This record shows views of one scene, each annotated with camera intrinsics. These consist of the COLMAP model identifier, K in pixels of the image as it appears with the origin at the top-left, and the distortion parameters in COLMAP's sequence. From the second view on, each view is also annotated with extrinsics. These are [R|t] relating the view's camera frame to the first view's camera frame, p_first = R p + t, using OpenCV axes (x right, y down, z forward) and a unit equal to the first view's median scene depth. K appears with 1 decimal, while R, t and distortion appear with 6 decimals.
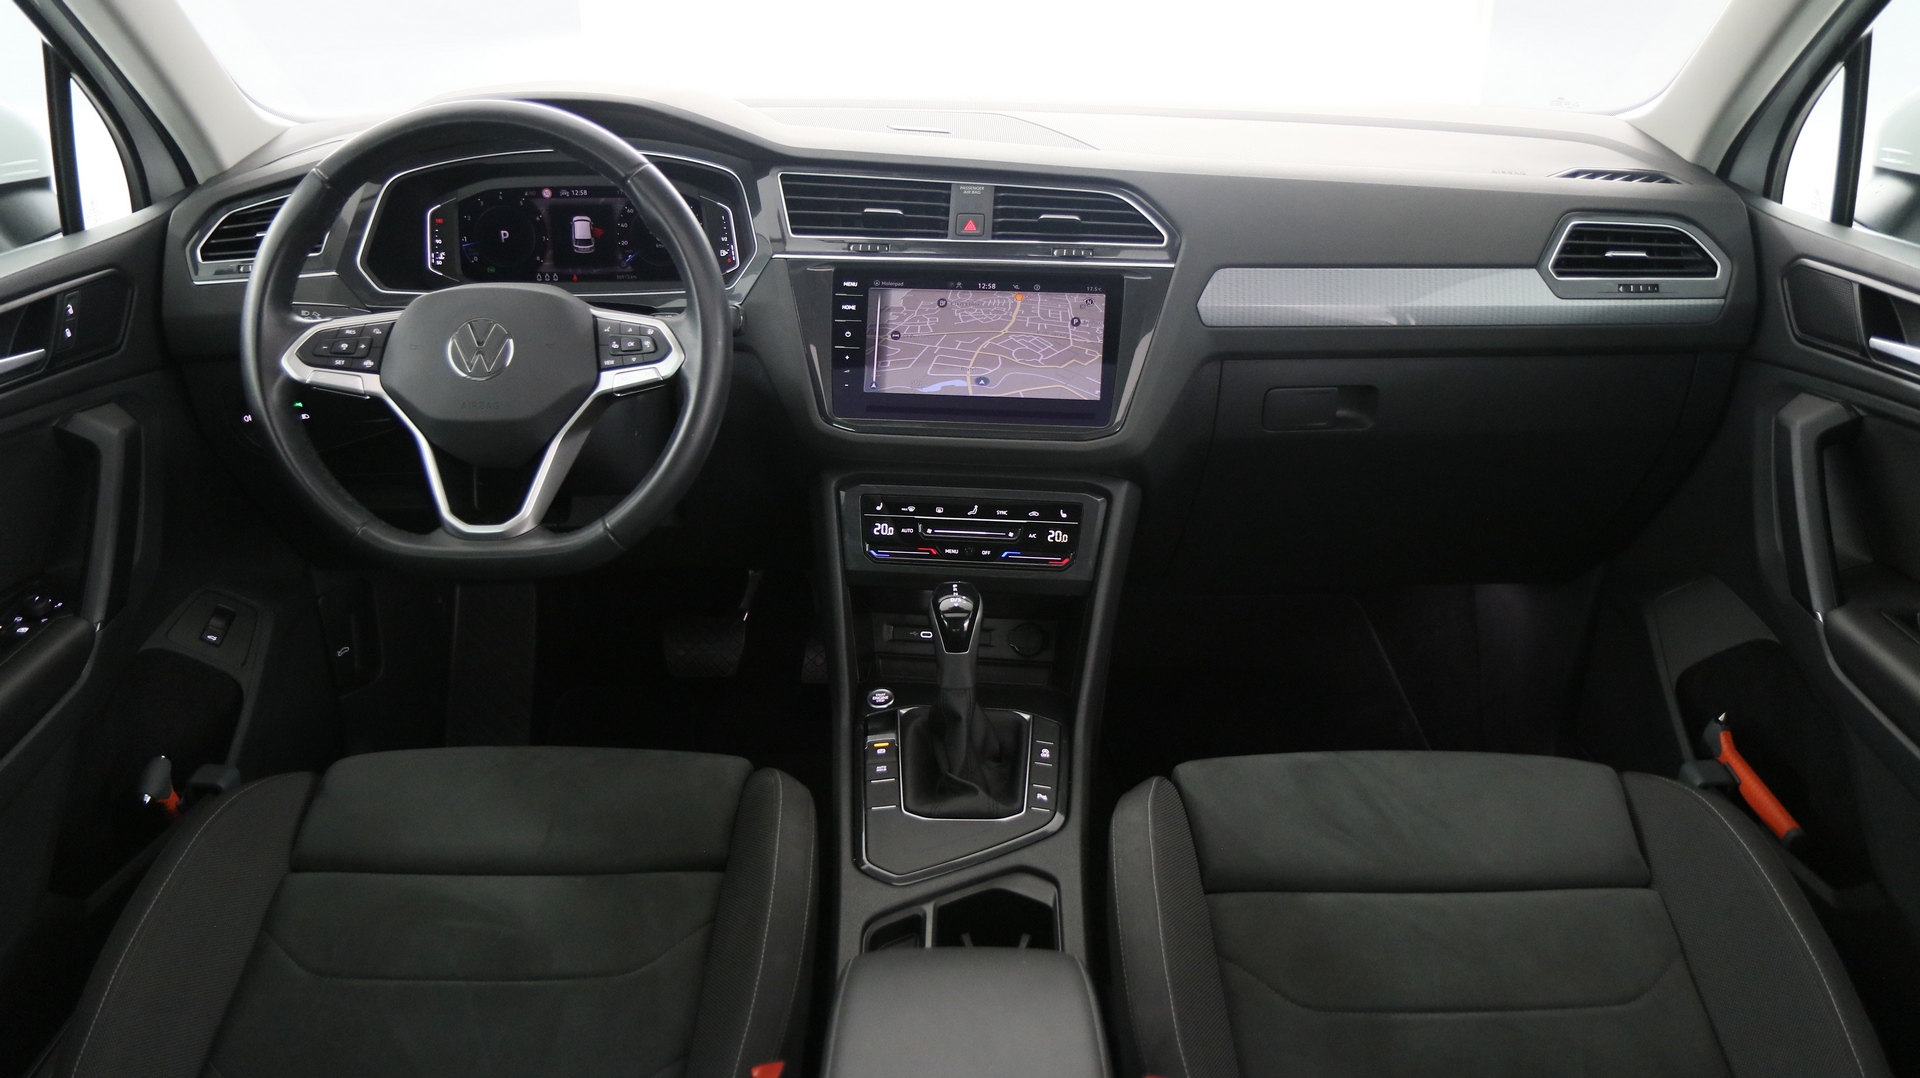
lens RADIAL K [[1457.0, 0, 960.0], [0, 1457.0, 539.0], [0, 0, 1]] dist [-0.026965, 0.027346]
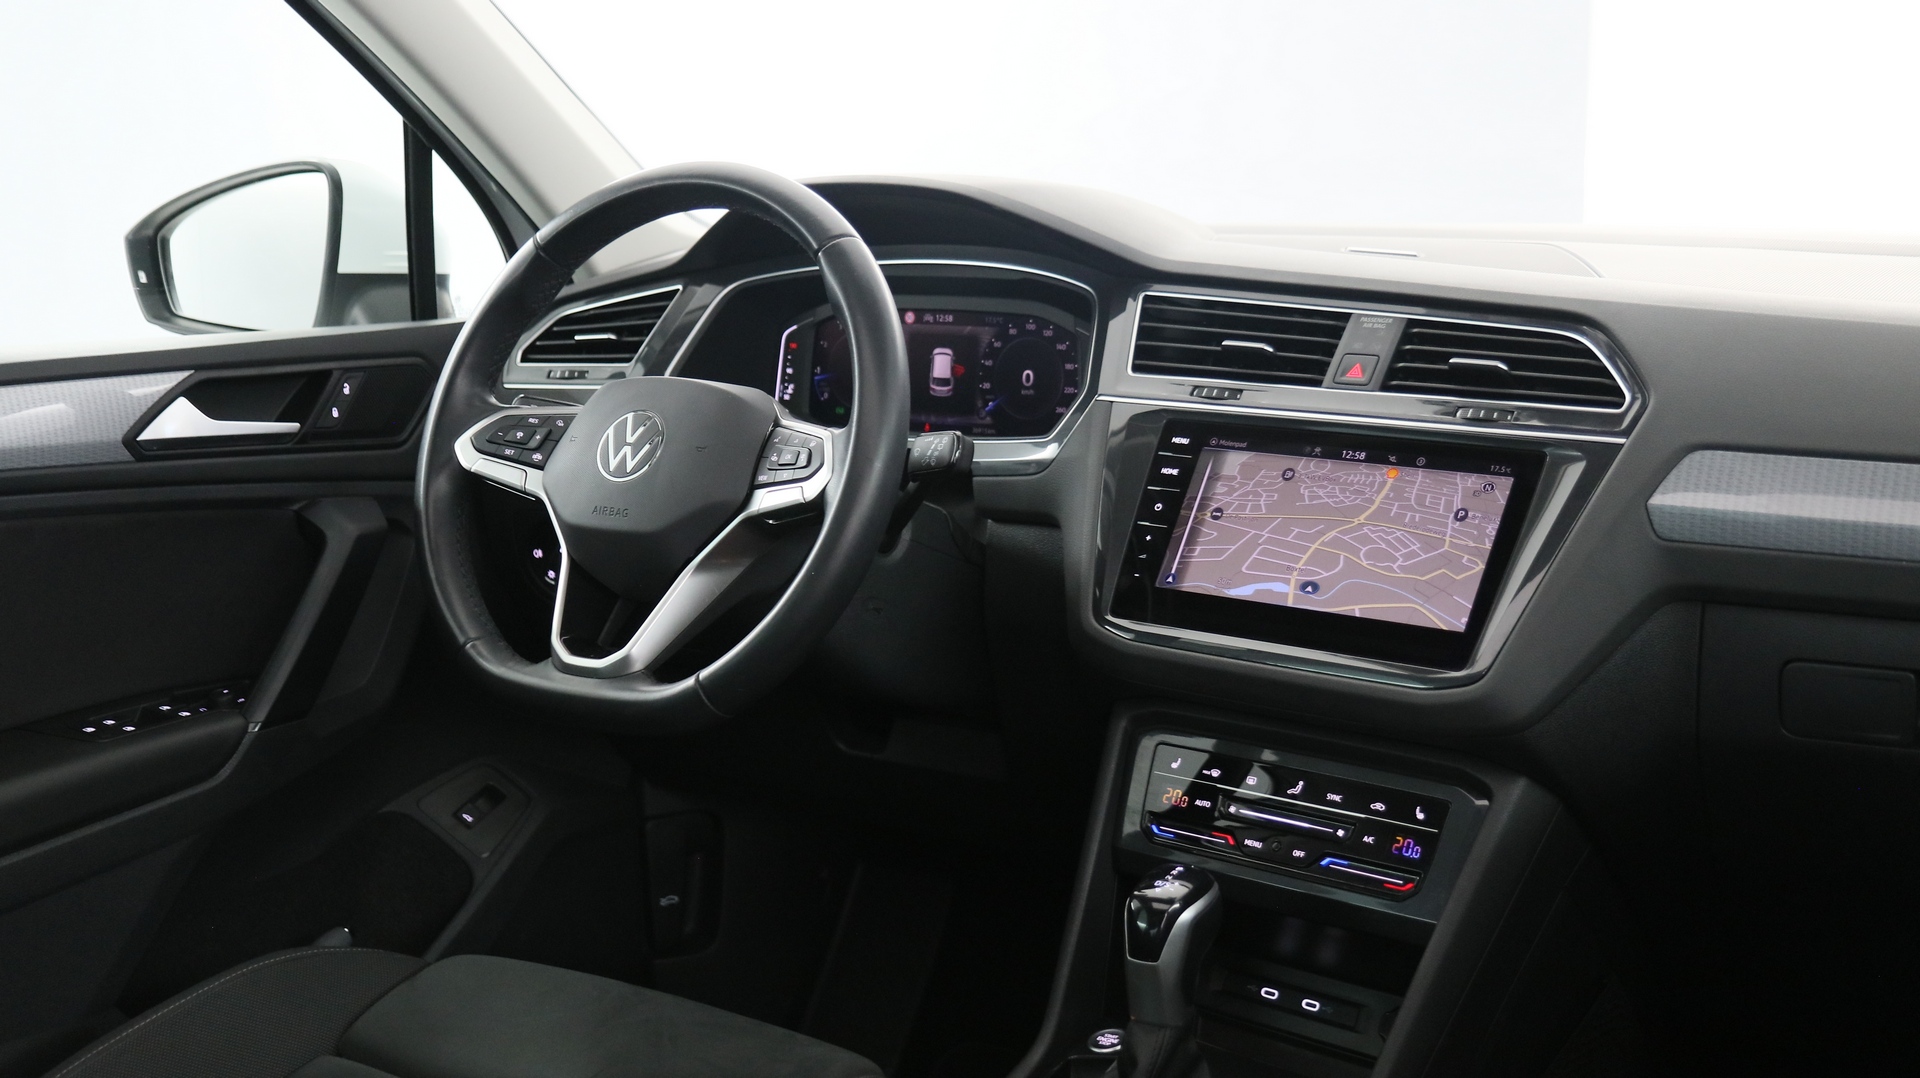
lens RADIAL K [[2281.5, 0, 957.9], [0, 2281.5, 560.6], [0, 0, 1]] dist [0.013073, 0.007220]
pose [[0.827282, 0.094900, -0.553713, 0.455484], [-0.216738, 0.963239, -0.158733, 0.080134], [0.518294, 0.251327, 0.817439, 0.055593]]
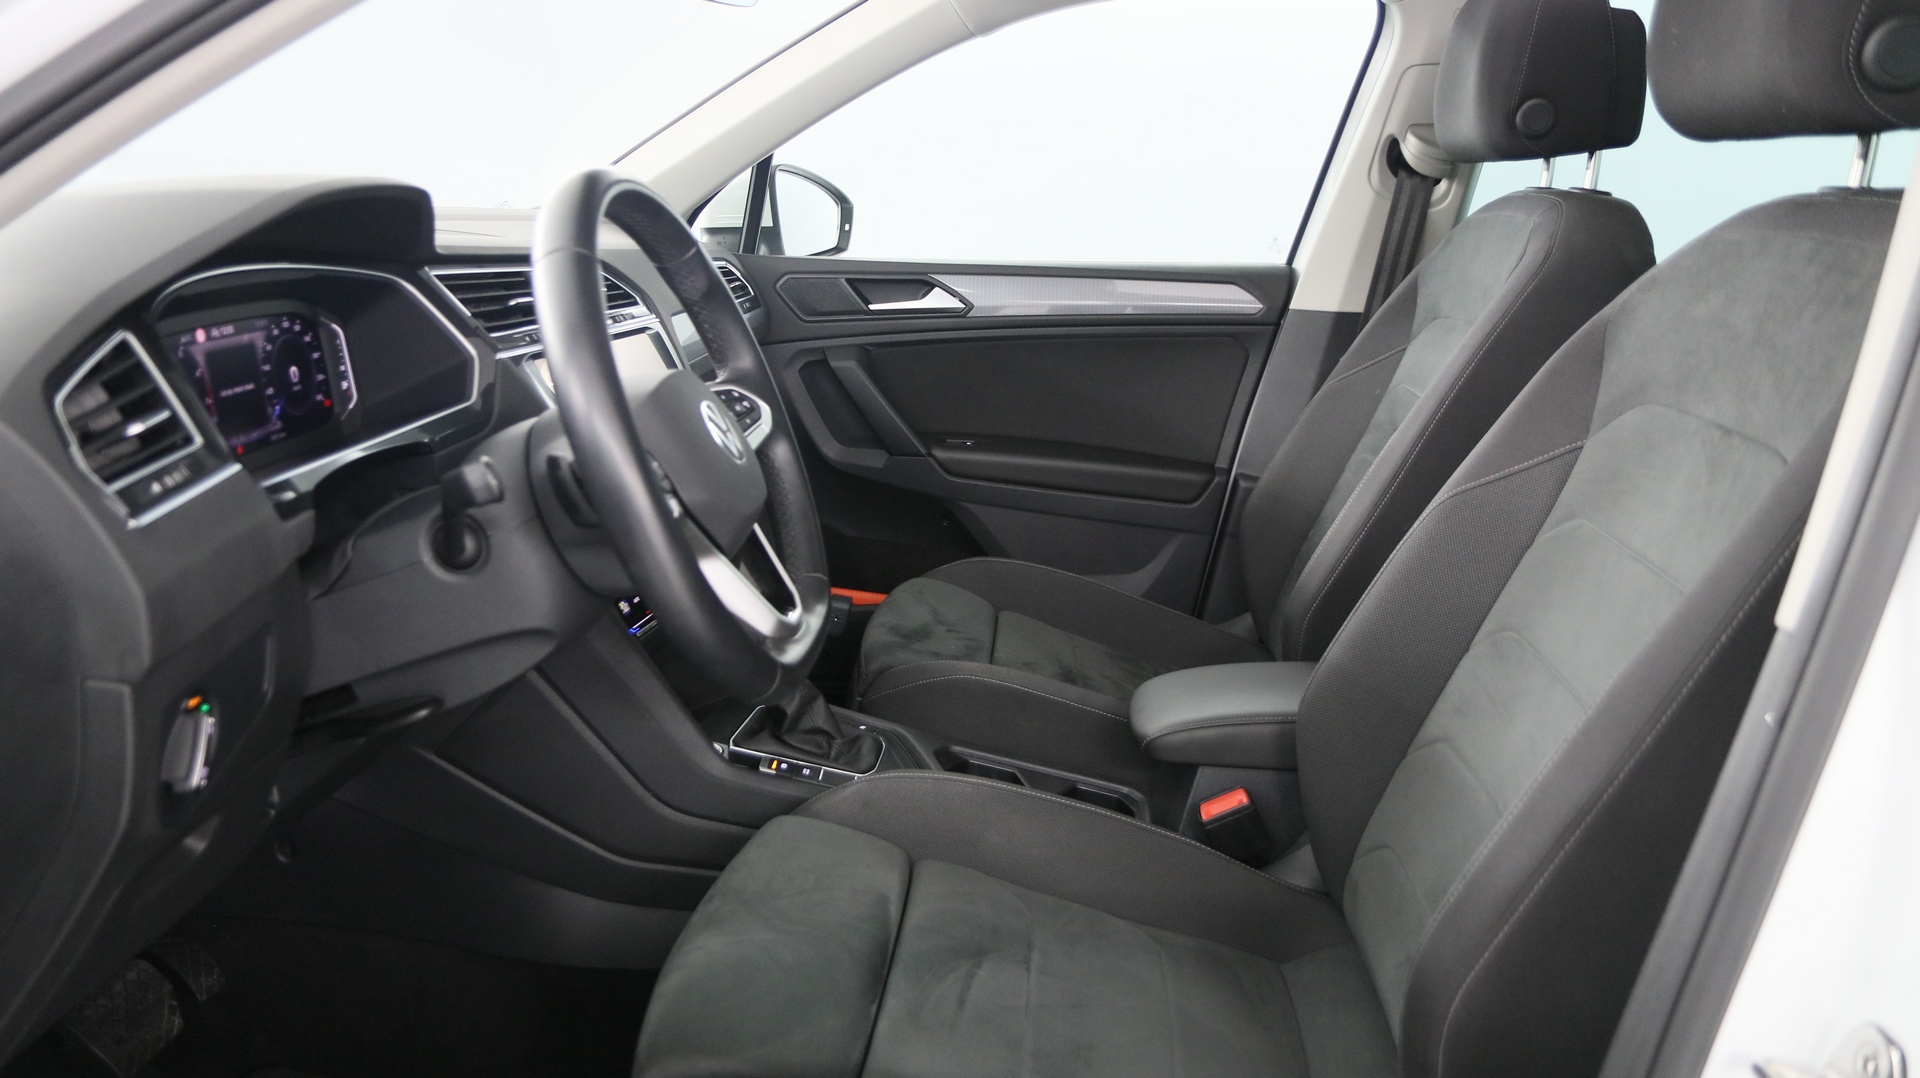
lens RADIAL K [[1457.0, 0, 960.0], [0, 1457.0, 539.0], [0, 0, 1]] dist [-0.026965, 0.027346]
pose [[0.077470, -0.238830, 0.967966, -1.019345], [0.364266, 0.910542, 0.195508, -0.165192], [-0.928067, 0.337452, 0.157538, 0.635491]]
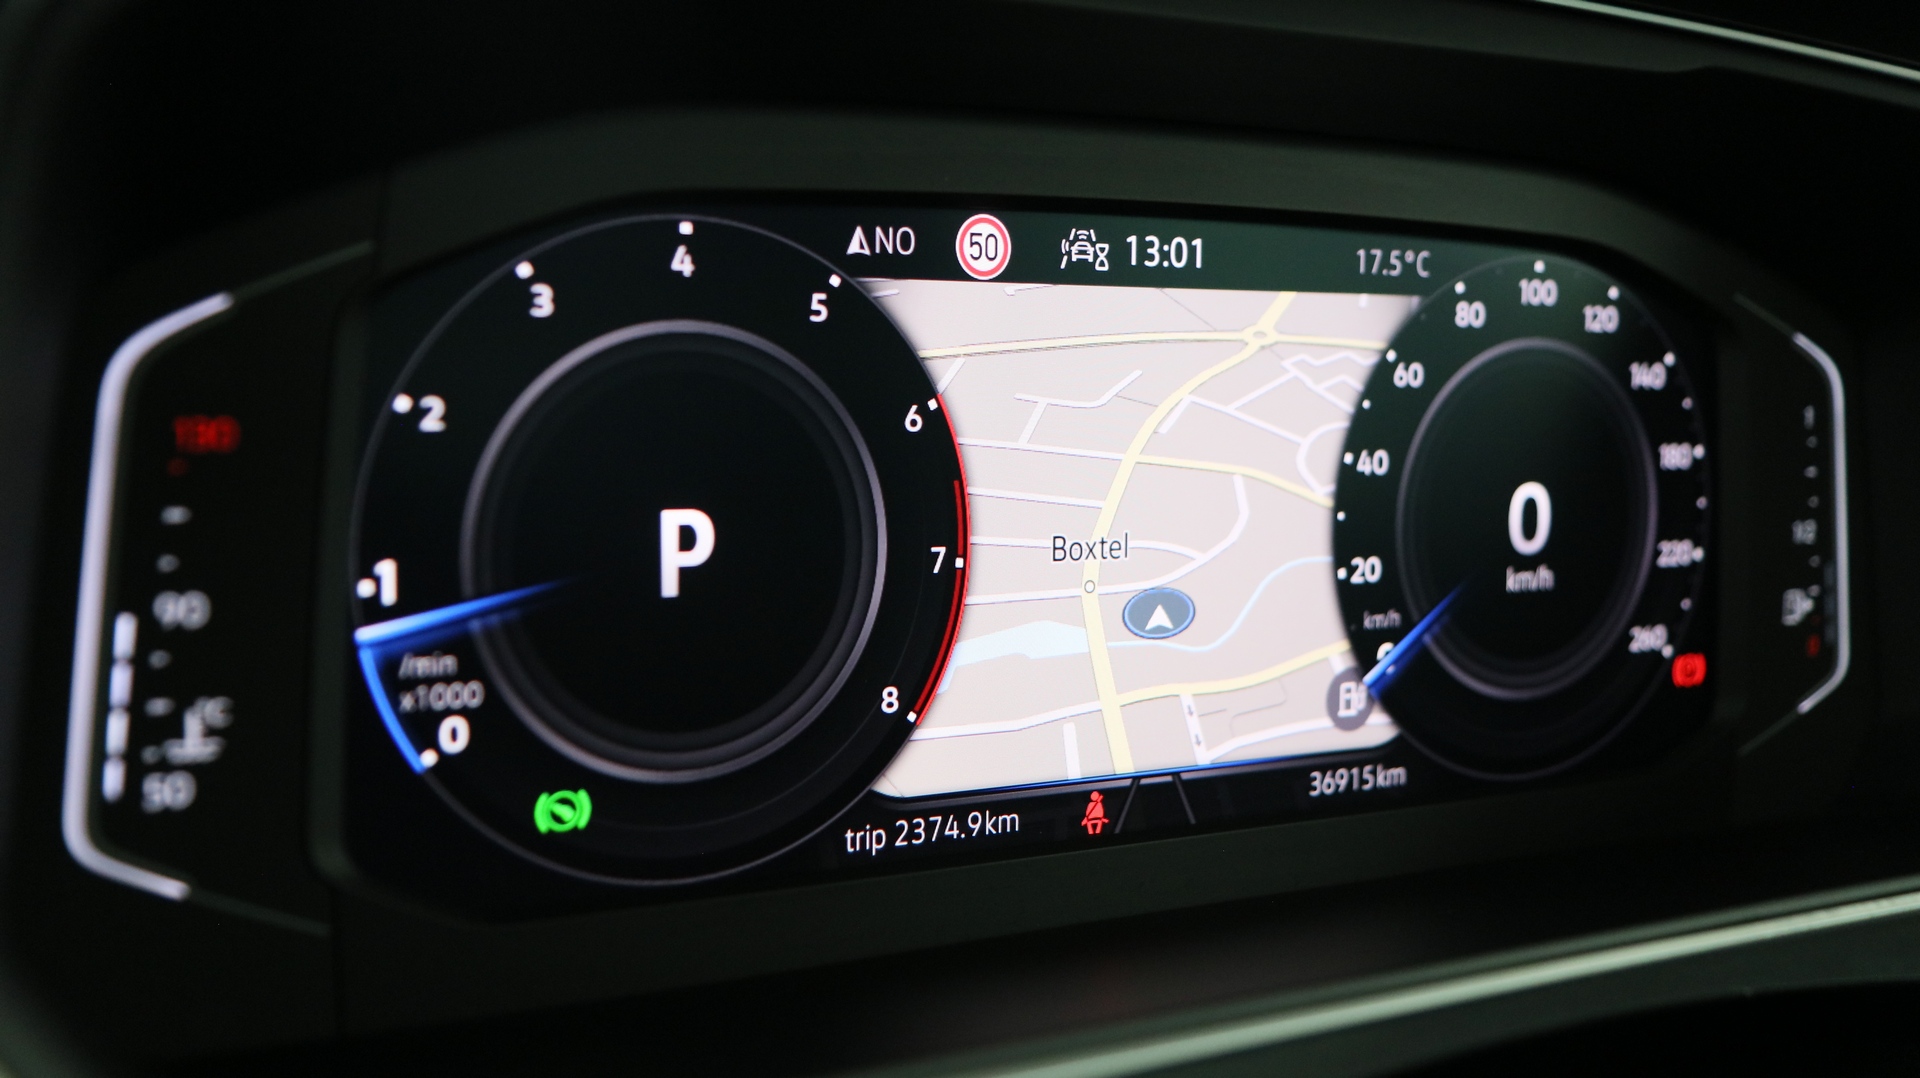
lens RADIAL K [[2216.9, 0, 960.0], [0, 2216.9, 539.0], [0, 0, 1]] dist [0.015838, 0.017799]
pose [[0.851027, -0.026639, 0.524446, -0.432657], [0.142468, 0.972967, -0.181765, -0.184145], [-0.505427, 0.229403, 0.831816, 0.891026]]
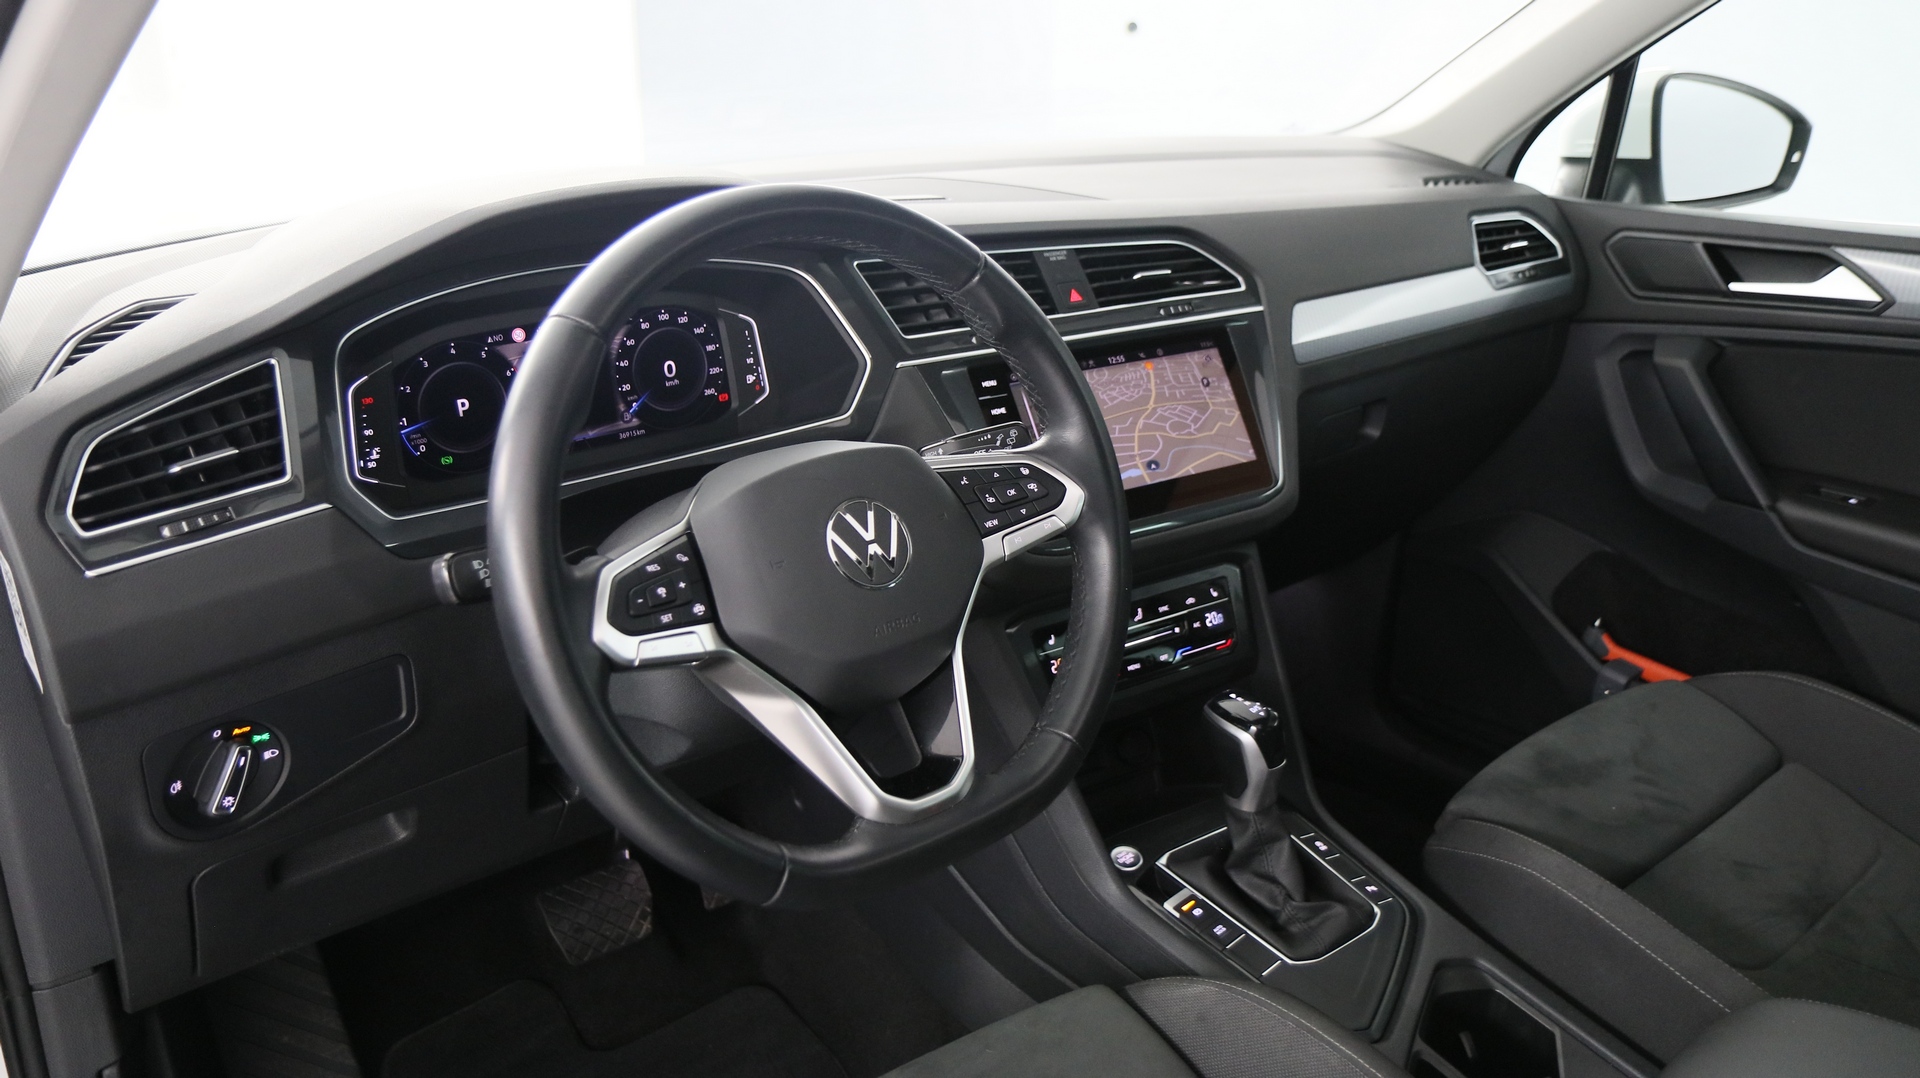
lens RADIAL K [[1457.0, 0, 960.0], [0, 1457.0, 539.0], [0, 0, 1]] dist [-0.026965, 0.027346]
pose [[0.774370, -0.226253, 0.590898, -0.593321], [0.257159, 0.965812, 0.032800, -0.122707], [-0.578118, 0.126555, 0.806079, 0.364739]]
